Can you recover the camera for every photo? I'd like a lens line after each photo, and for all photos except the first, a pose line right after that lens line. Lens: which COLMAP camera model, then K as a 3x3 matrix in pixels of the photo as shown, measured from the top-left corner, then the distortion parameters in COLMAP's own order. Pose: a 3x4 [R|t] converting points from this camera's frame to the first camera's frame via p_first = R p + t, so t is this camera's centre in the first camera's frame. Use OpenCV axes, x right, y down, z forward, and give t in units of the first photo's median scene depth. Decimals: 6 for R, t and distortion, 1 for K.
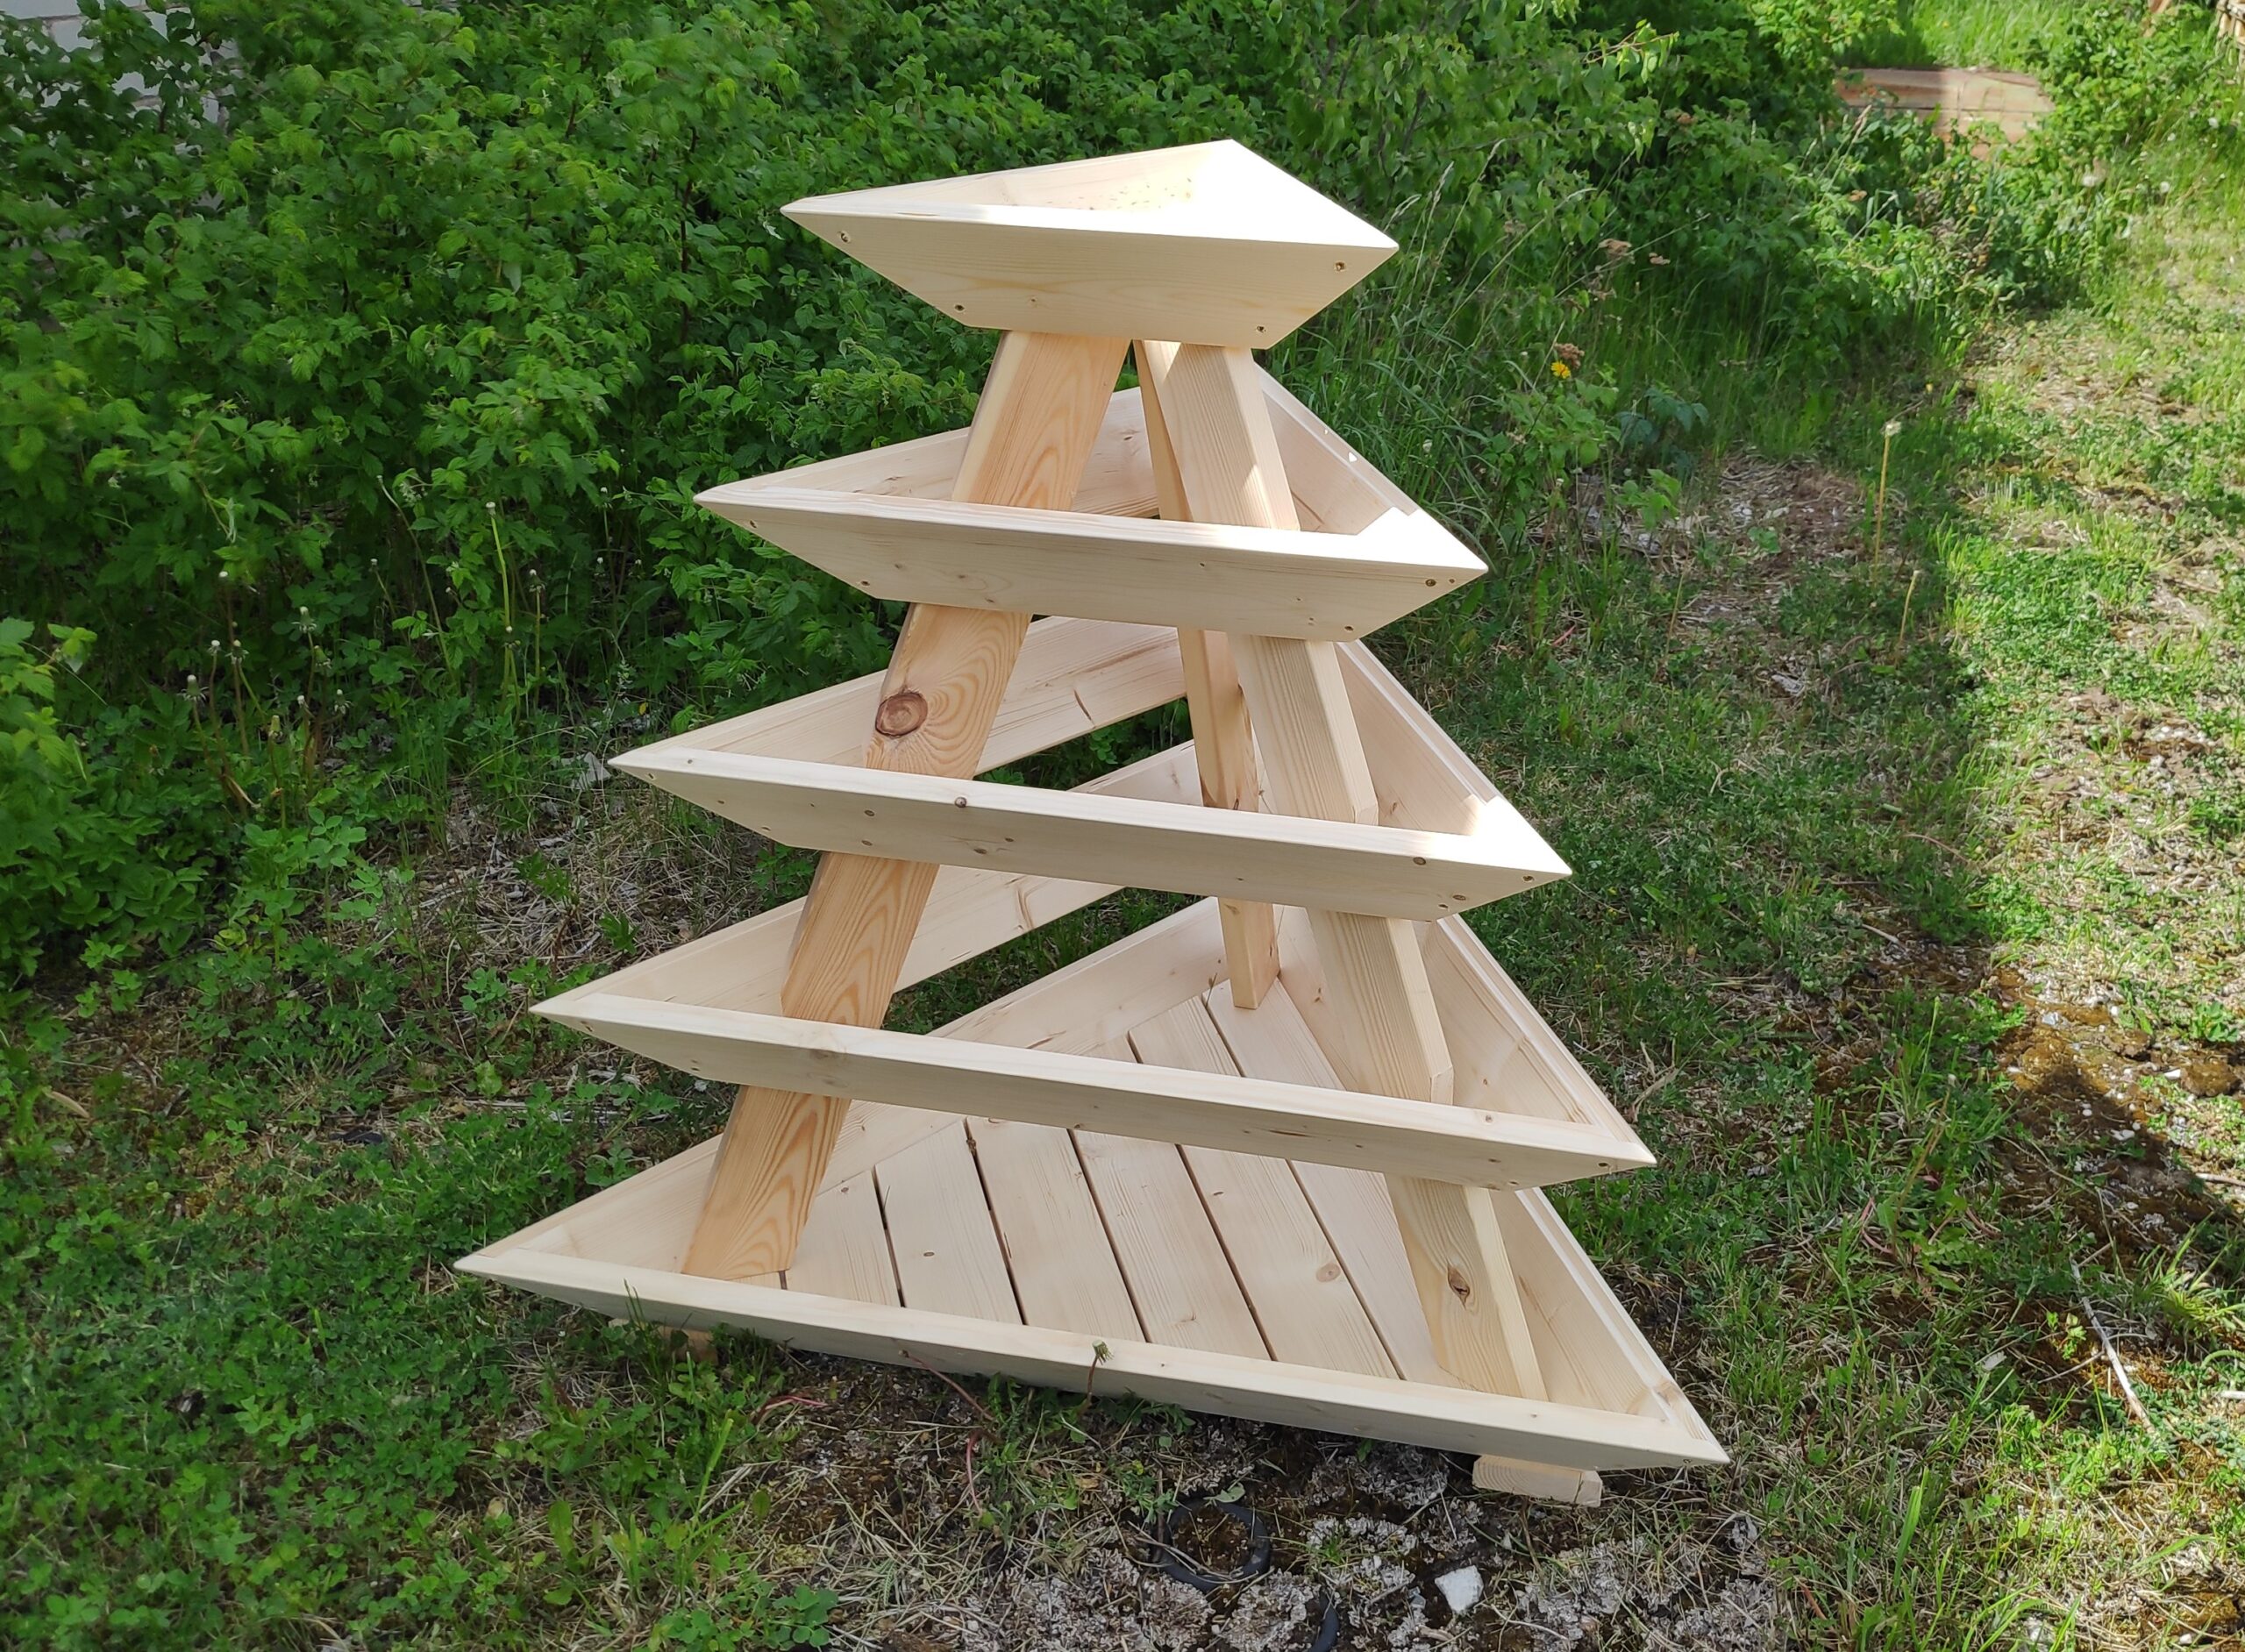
lens RADIAL K [[2207.1, 0, 1289.3], [0, 2207.1, 801.9], [0, 0, 1]] dist [-0.001361, 0.000000]
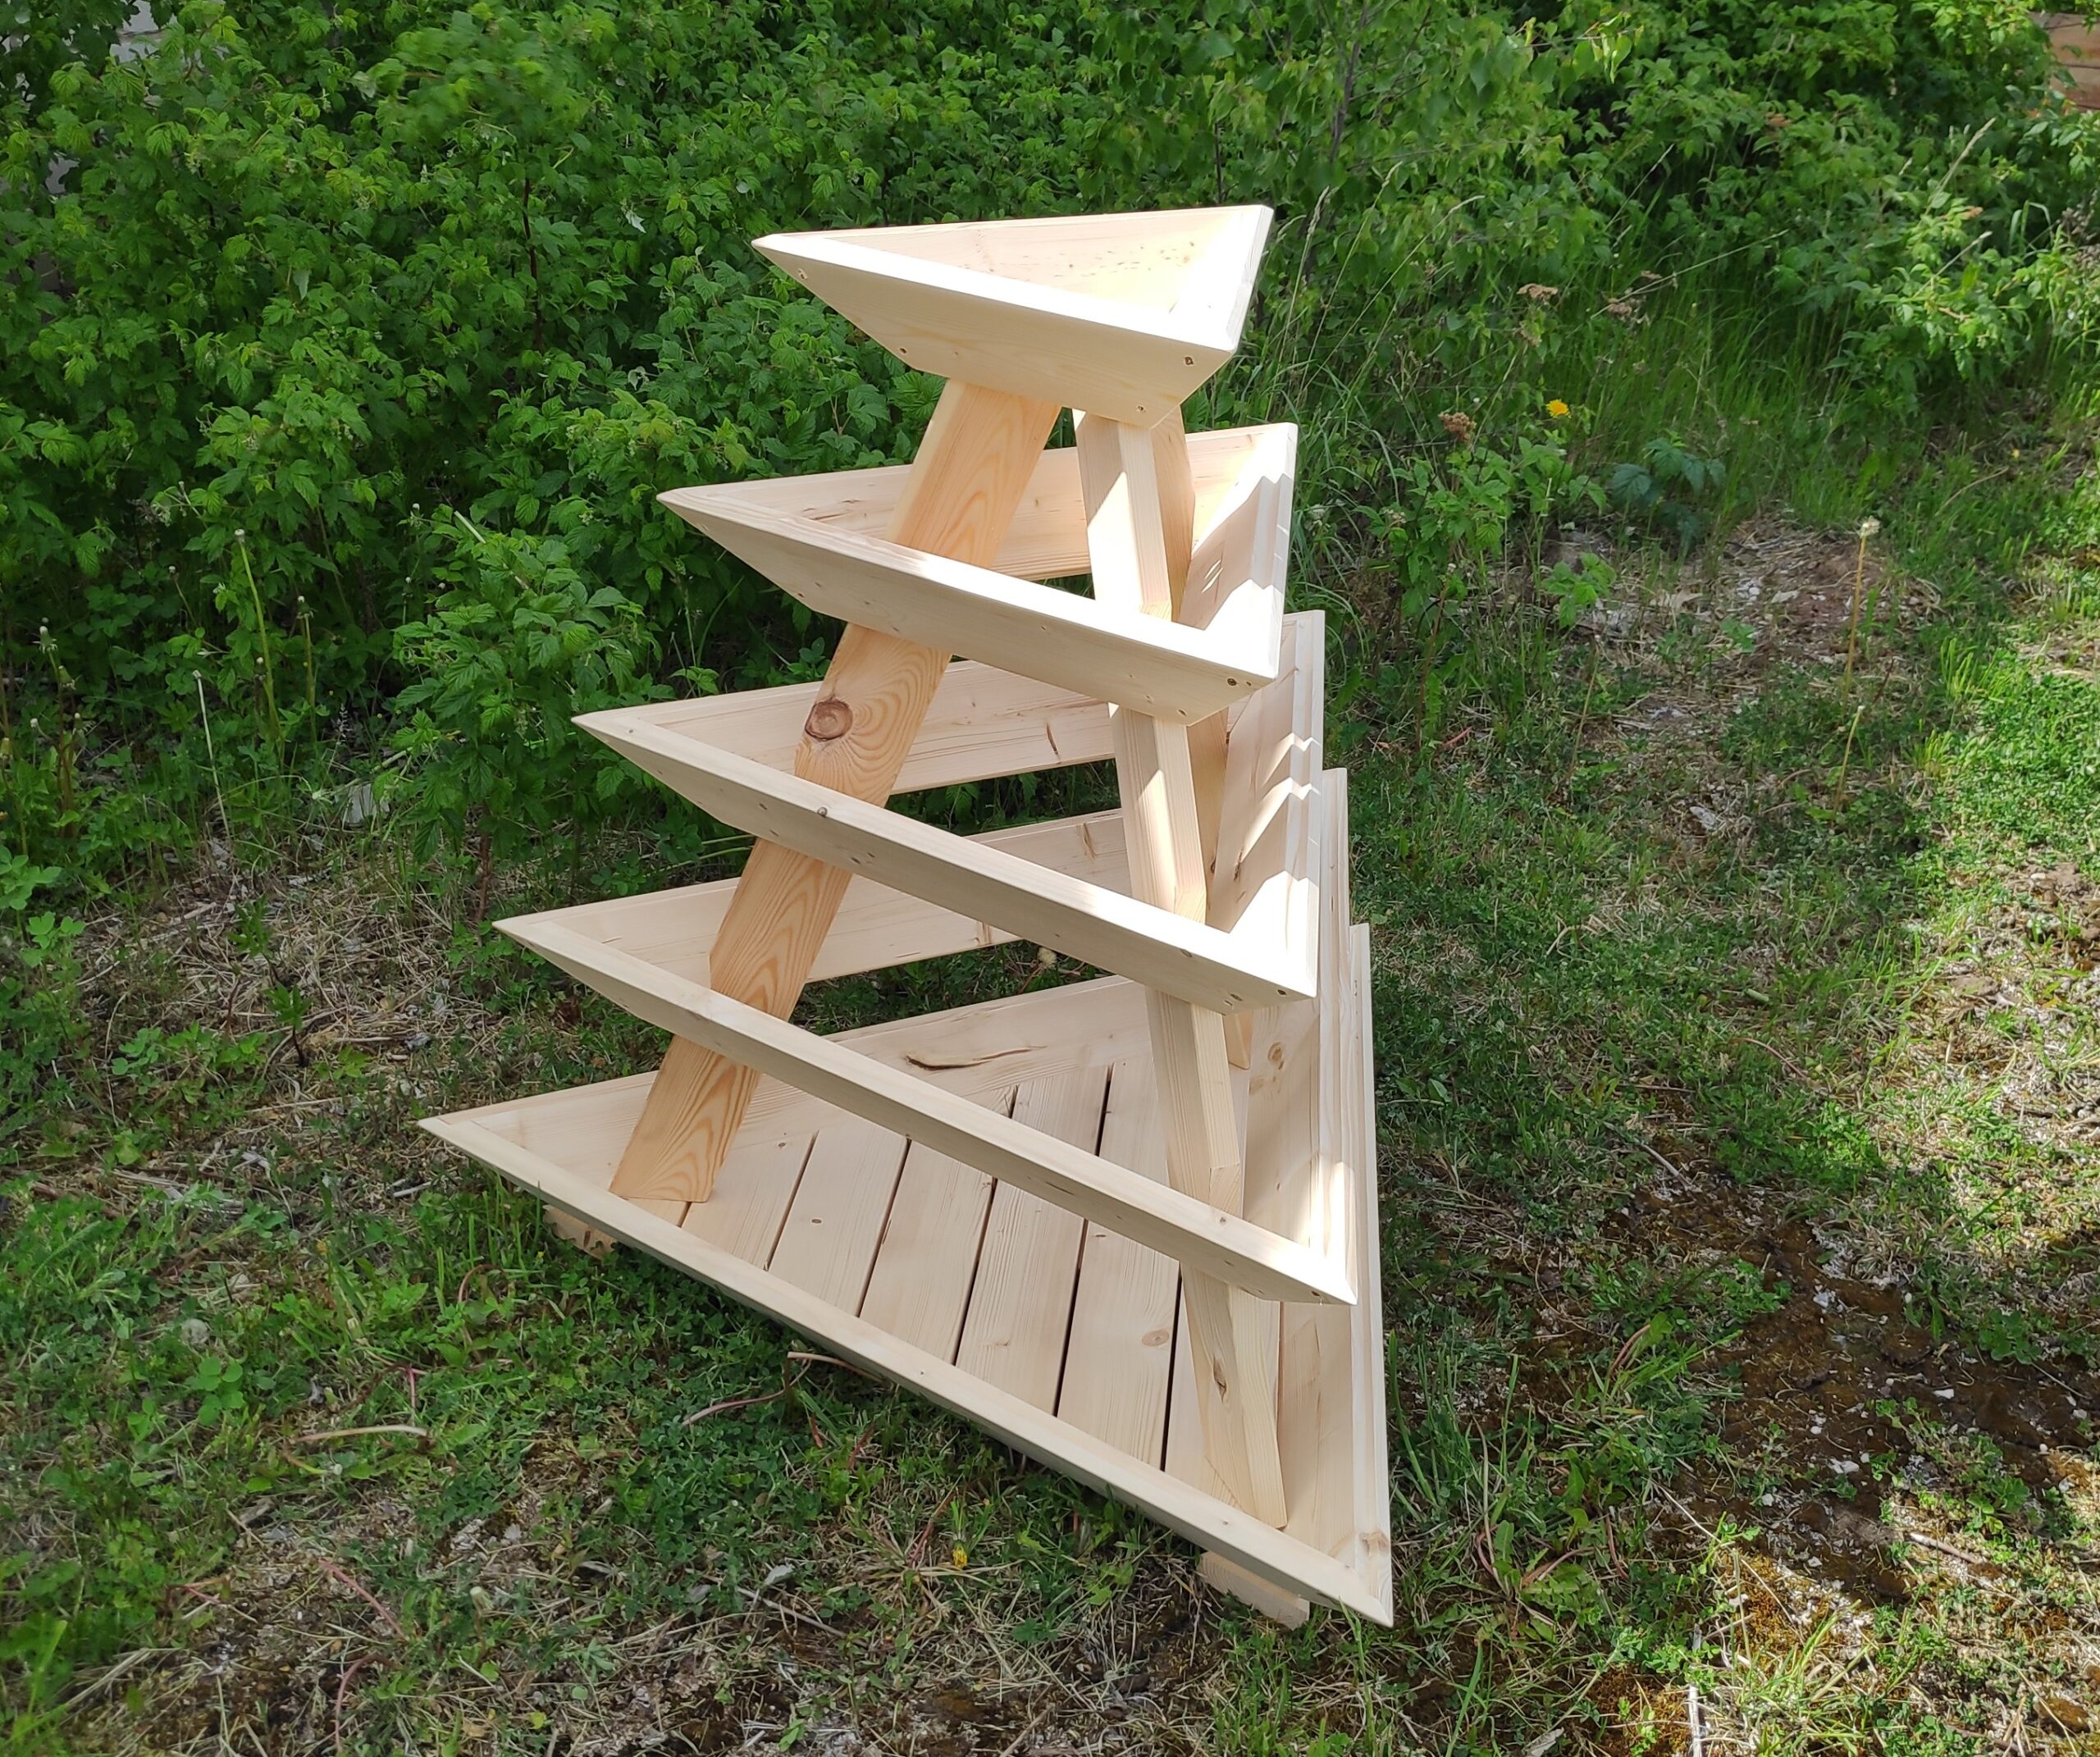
lens RADIAL K [[2336.0, 0, 1064.6], [0, 2336.0, 868.0], [0, 0, 1]] dist [-0.001212, 0.000000]
pose [[0.977651, 0.100468, -0.184675, 0.211202], [-0.090641, 0.994018, 0.060928, -0.093992], [0.189691, -0.042827, 0.980909, 0.077600]]
